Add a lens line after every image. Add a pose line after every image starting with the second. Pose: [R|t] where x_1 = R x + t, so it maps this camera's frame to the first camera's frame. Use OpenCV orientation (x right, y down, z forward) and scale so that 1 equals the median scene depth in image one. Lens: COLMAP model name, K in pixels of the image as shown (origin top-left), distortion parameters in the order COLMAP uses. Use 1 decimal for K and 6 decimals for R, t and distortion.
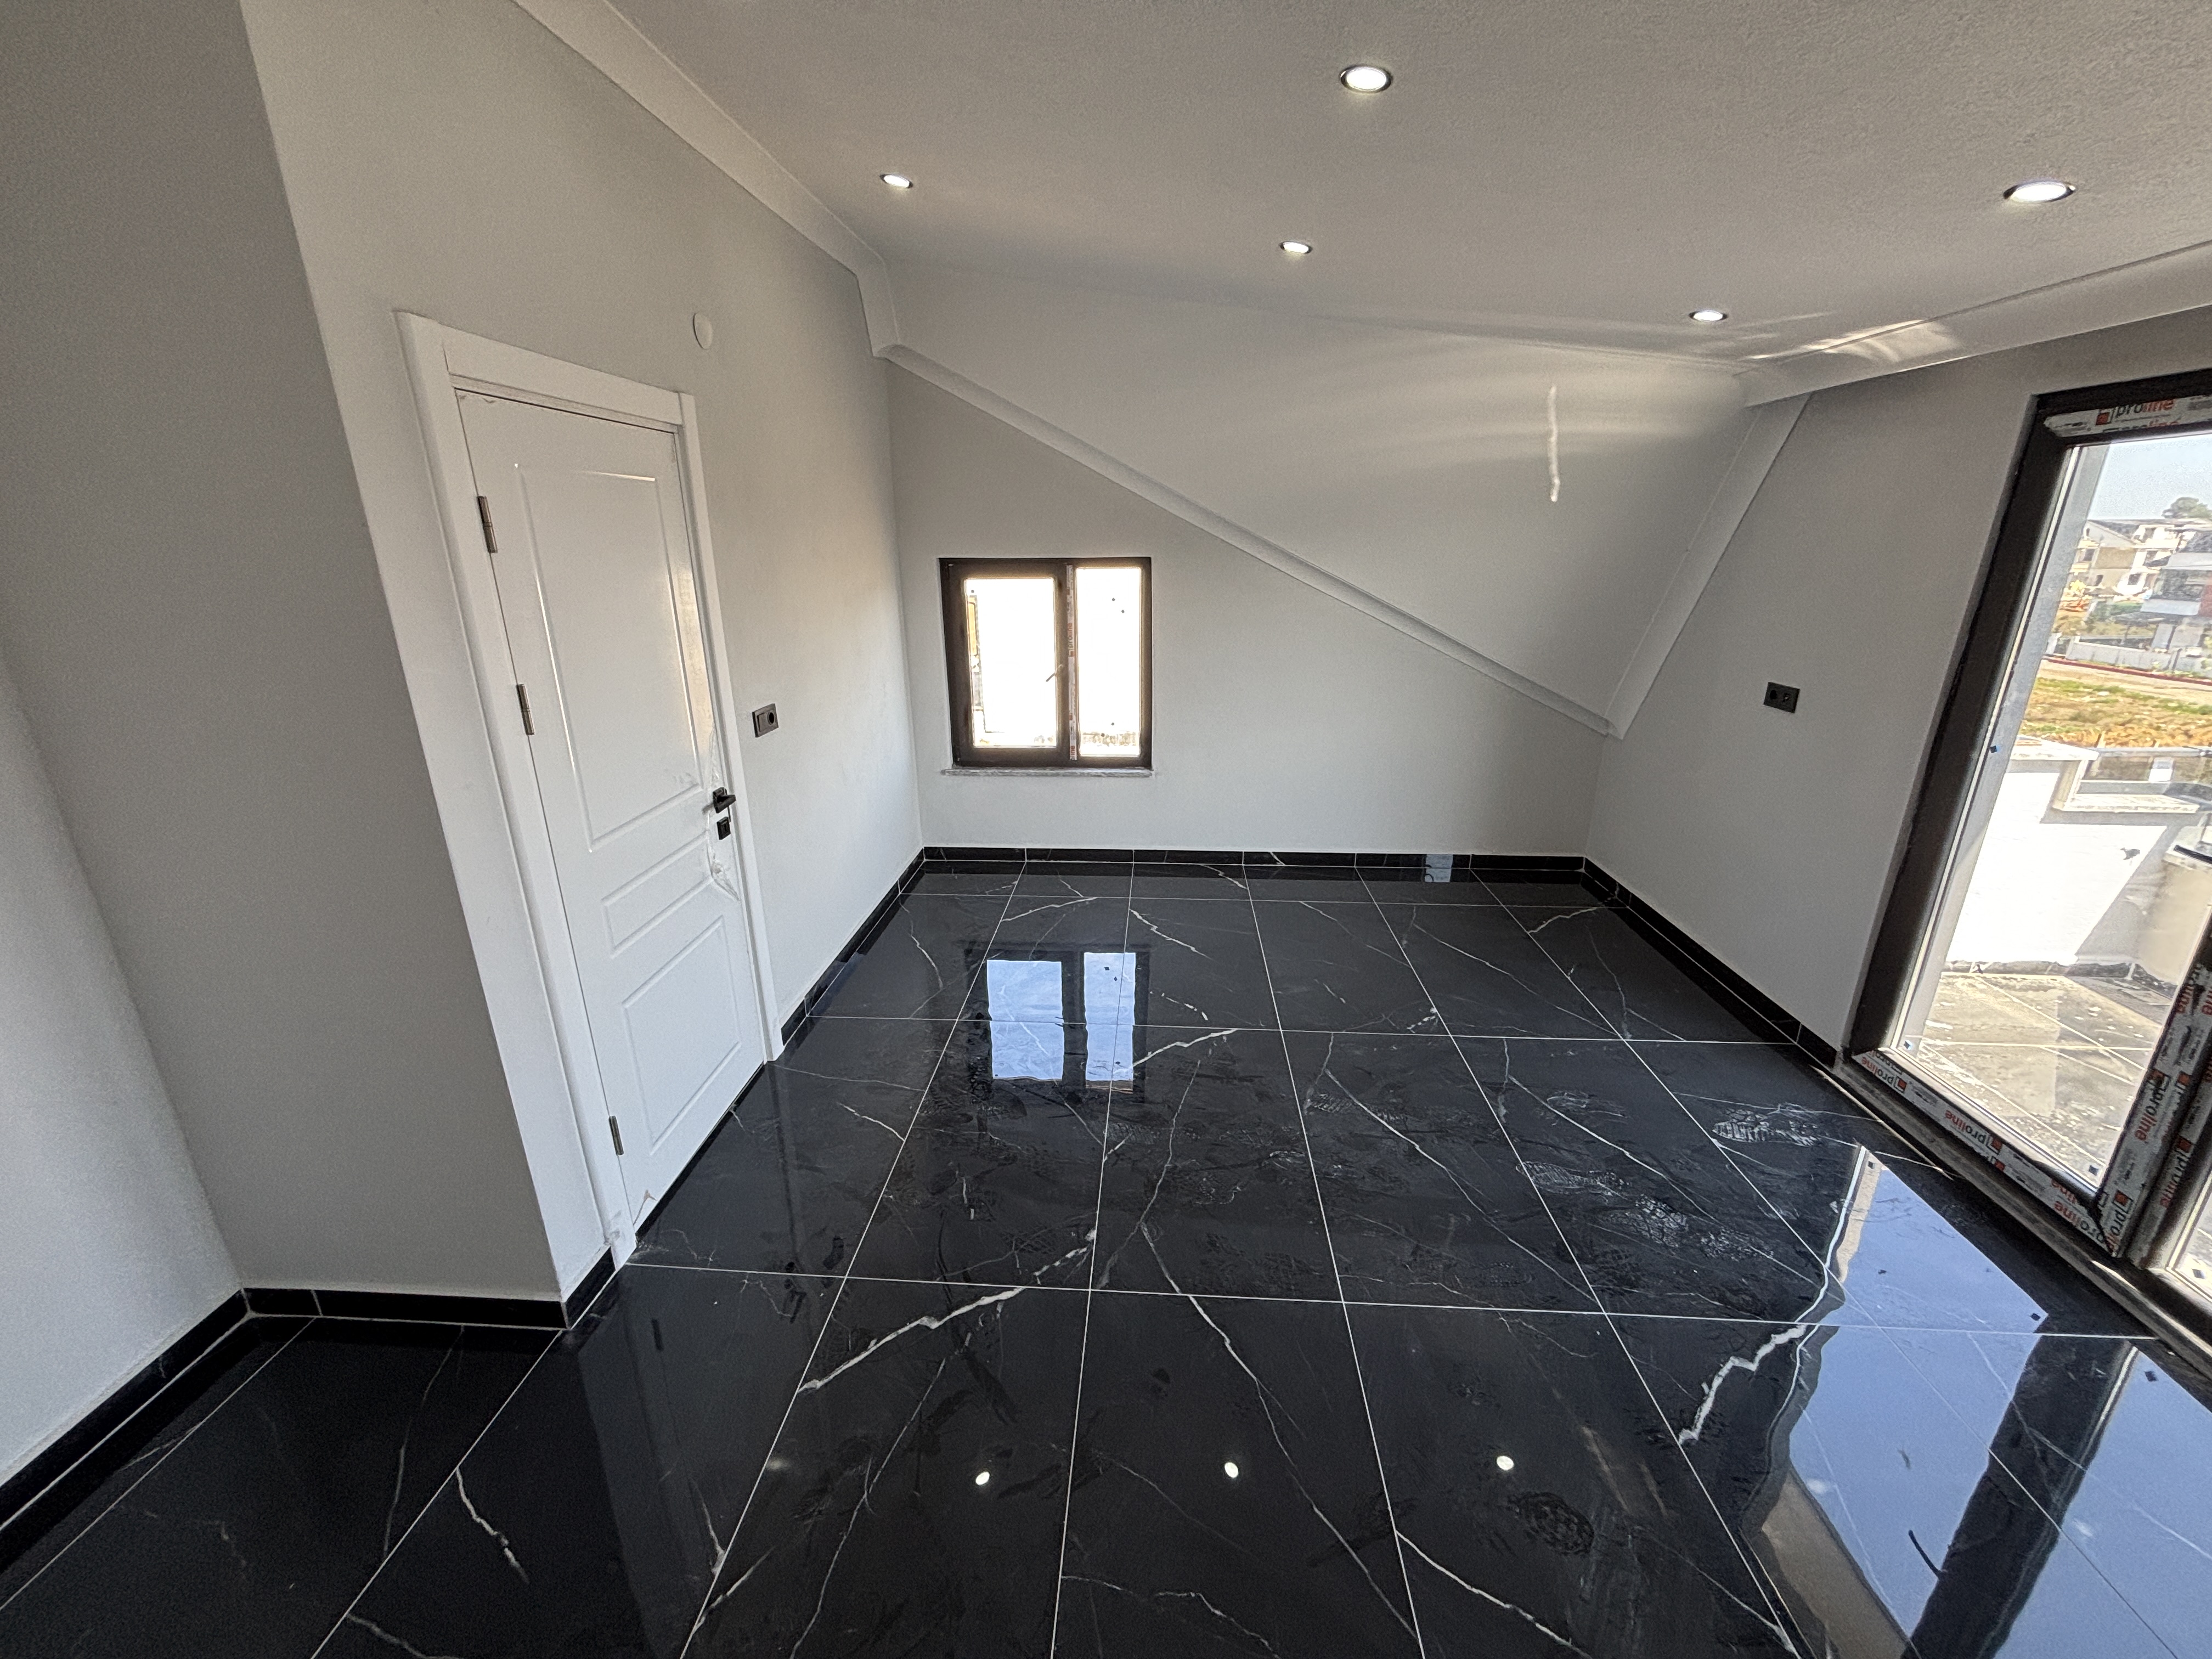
lens RADIAL K [[900.2, 0, 1106.0], [0, 900.2, 829.5], [0, 0, 1]] dist [0.008880, -0.000297]
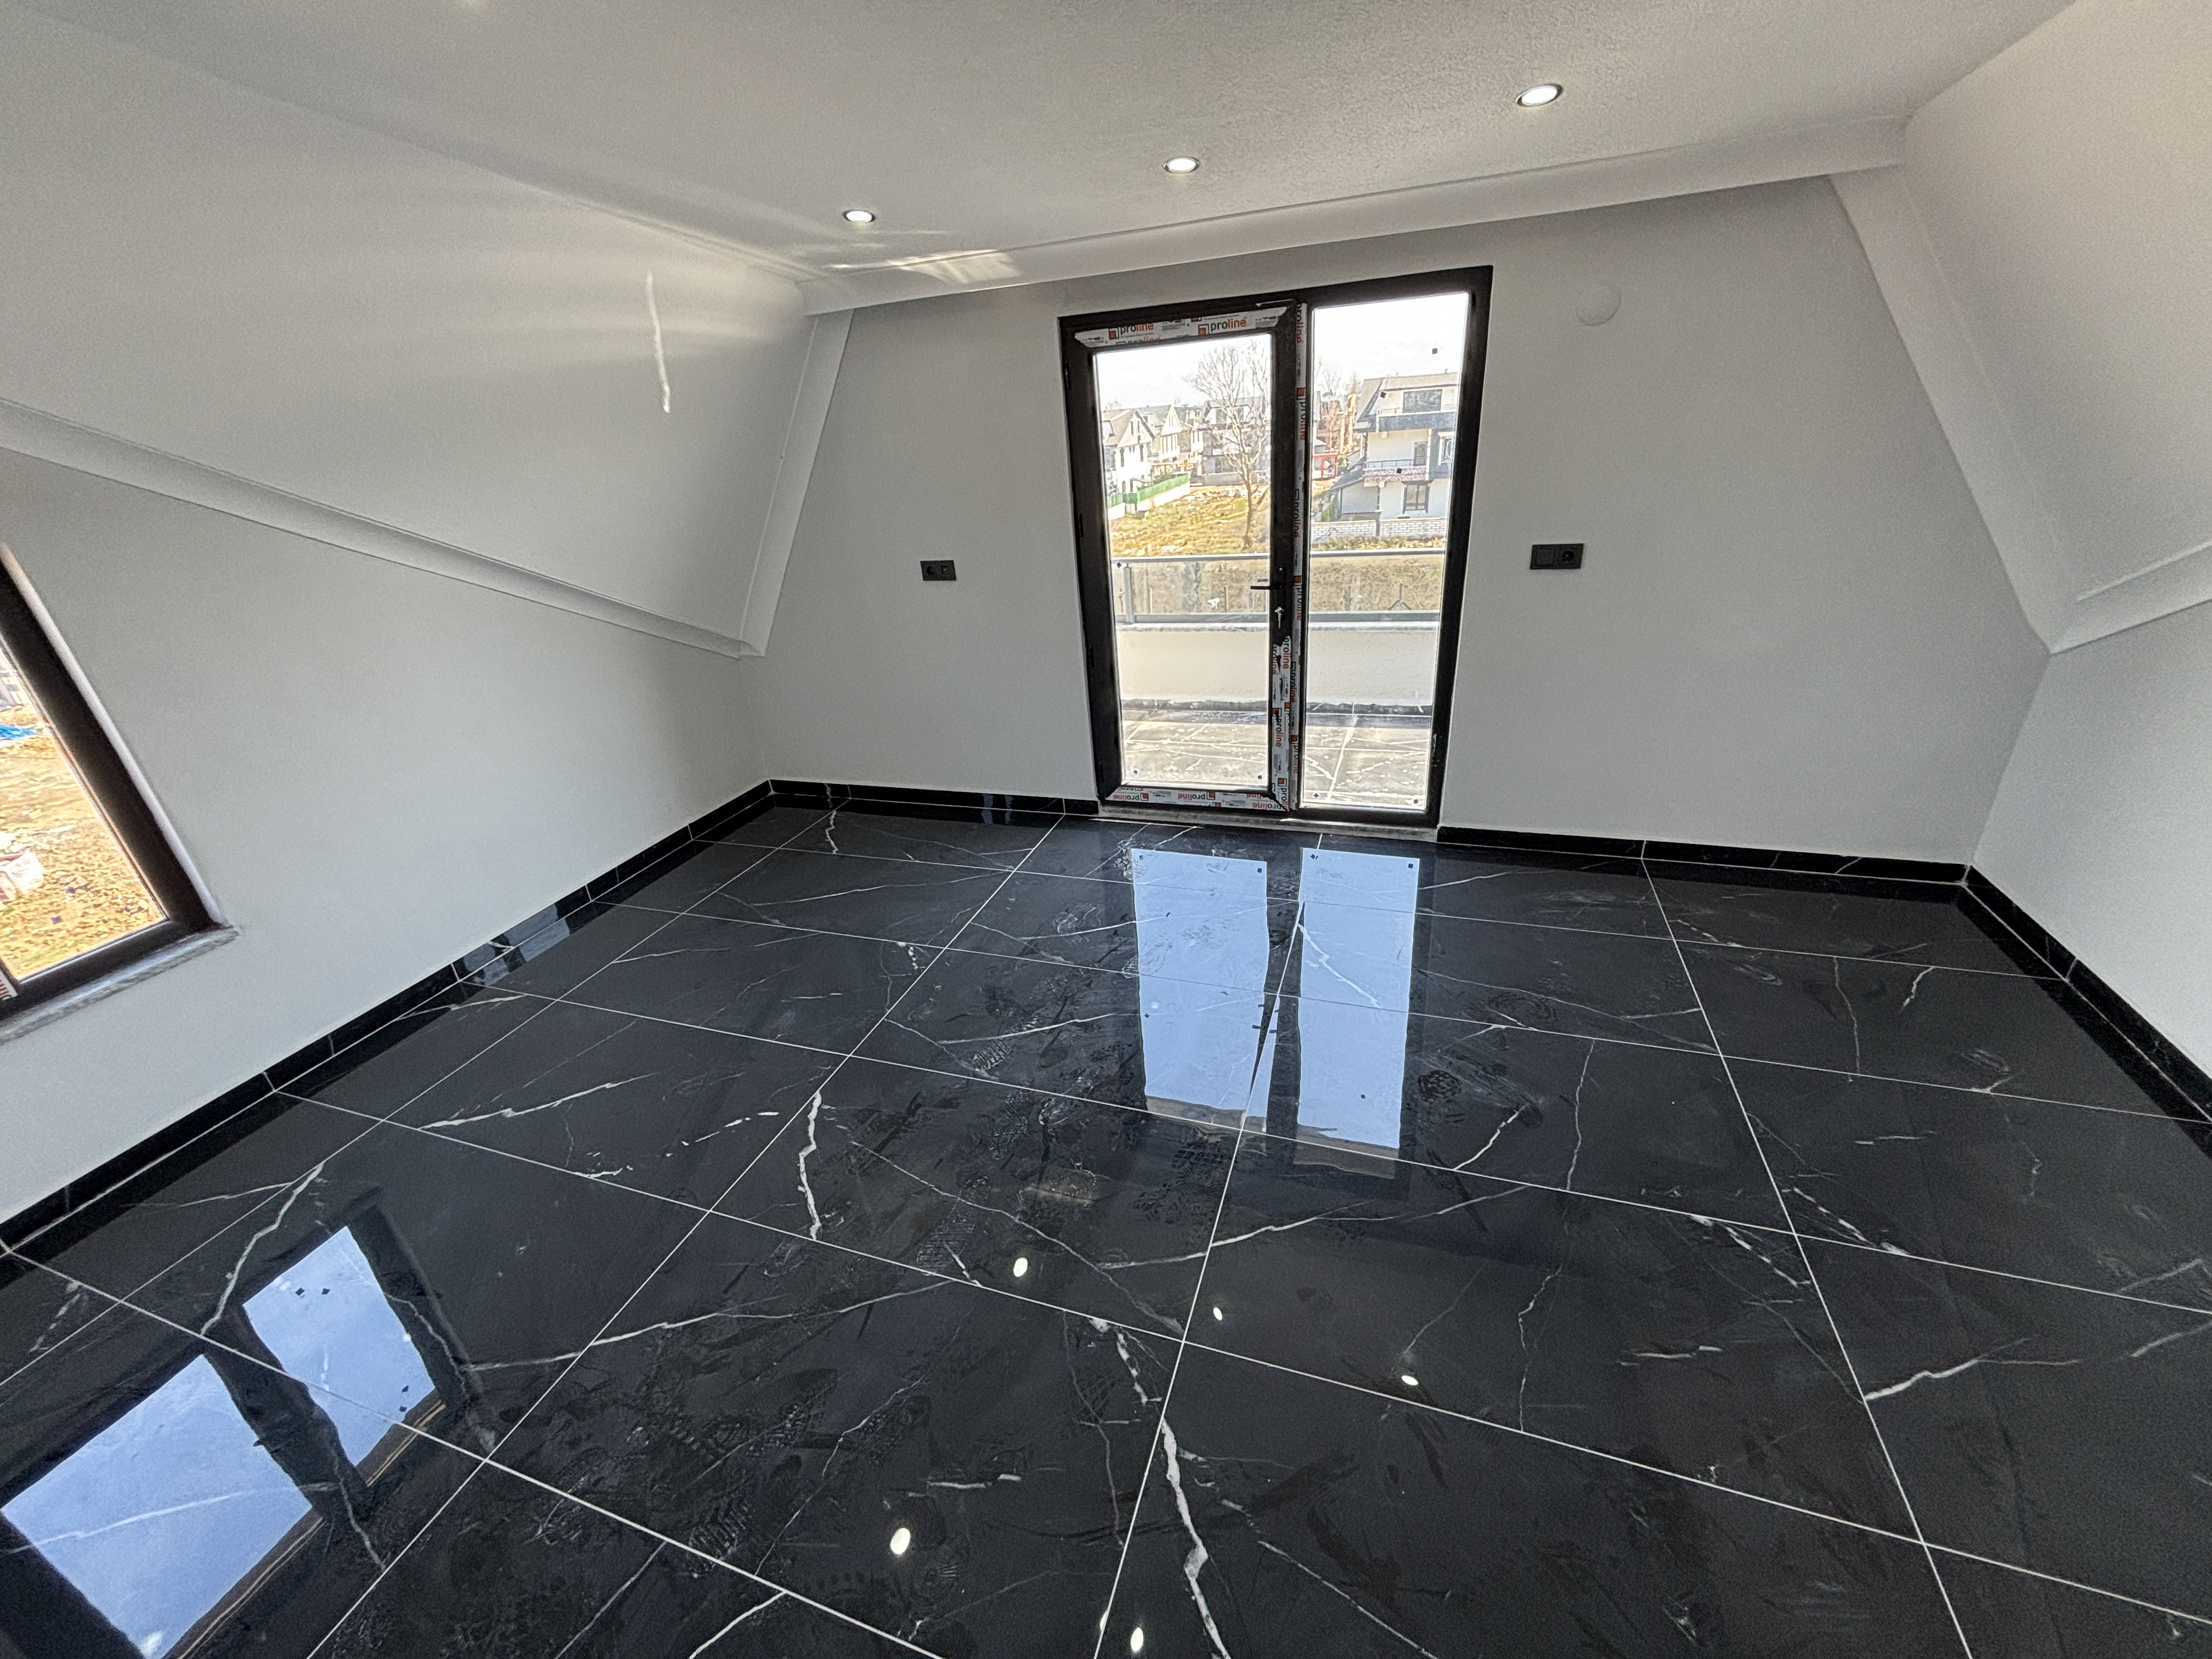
lens RADIAL K [[884.7, 0, 1105.6], [0, 884.7, 831.6], [0, 0, 1]] dist [0.001031, 0.000198]
pose [[0.262605, -0.421662, 0.867894, -0.433488], [0.373097, 0.873874, 0.311677, -0.147554], [-0.889852, 0.241961, 0.386805, 0.495996]]
